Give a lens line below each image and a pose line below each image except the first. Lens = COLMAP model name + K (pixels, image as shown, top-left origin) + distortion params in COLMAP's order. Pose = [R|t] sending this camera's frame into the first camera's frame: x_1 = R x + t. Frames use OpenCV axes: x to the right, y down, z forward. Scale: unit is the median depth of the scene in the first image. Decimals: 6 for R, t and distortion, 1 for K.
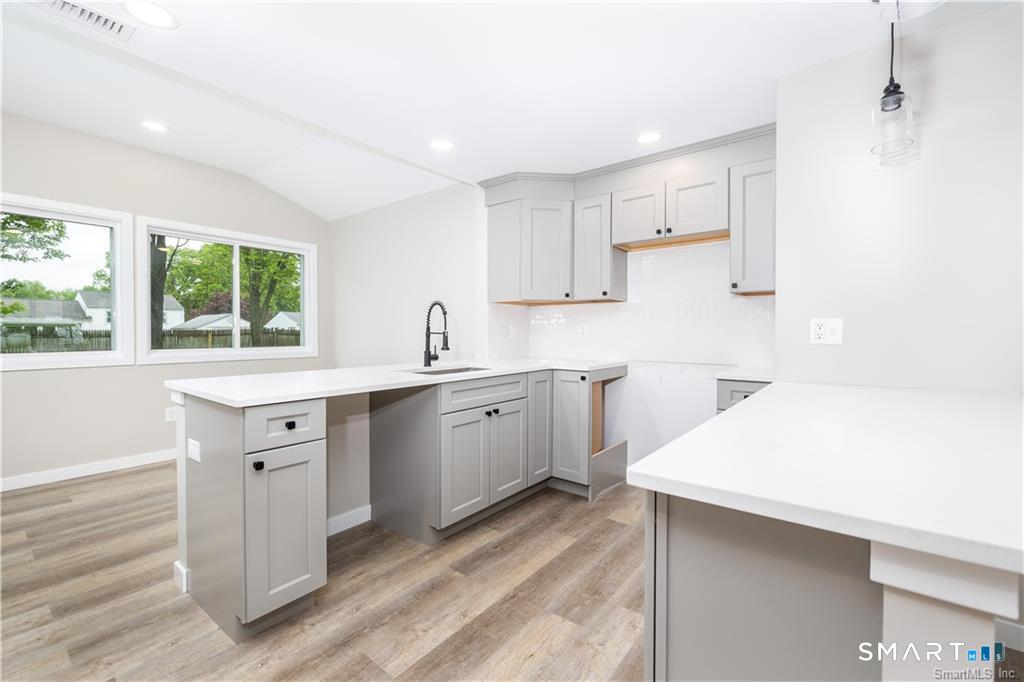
lens RADIAL K [[434.7, 0, 507.2], [0, 434.7, 338.4], [0, 0, 1]] dist [-0.002254, 0.000296]
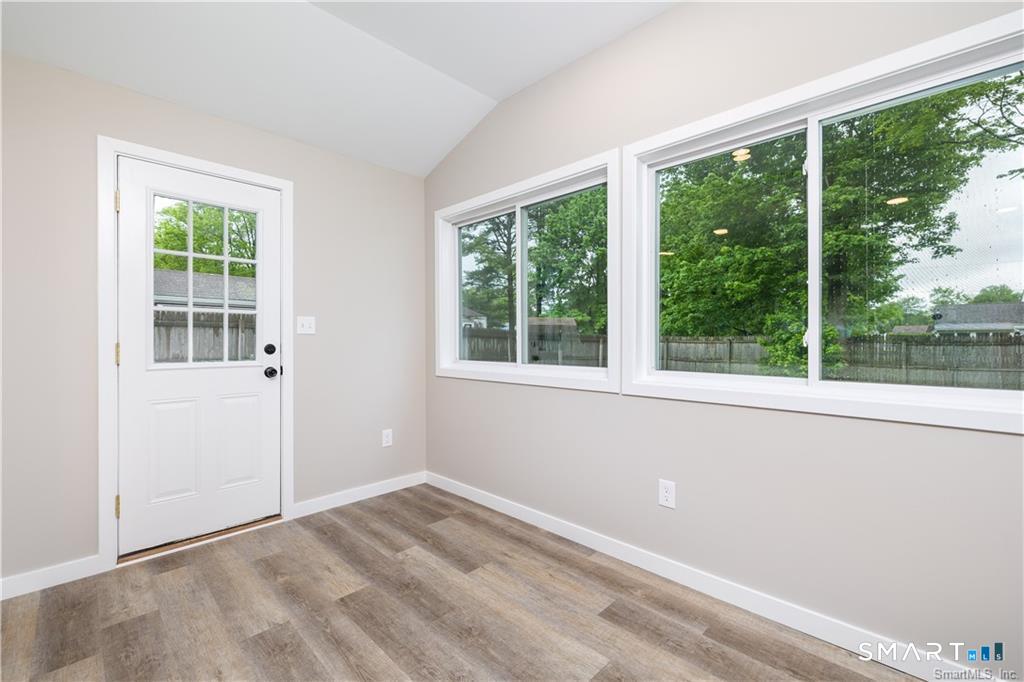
lens RADIAL K [[434.7, 0, 511.1], [0, 434.7, 334.6], [0, 0, 1]] dist [-0.002254, 0.000296]
pose [[-0.117419, -0.003063, -0.993078, -0.056533], [-0.019720, 0.999805, -0.000752, -0.004683], [0.992887, 0.019495, -0.117456, 0.225017]]
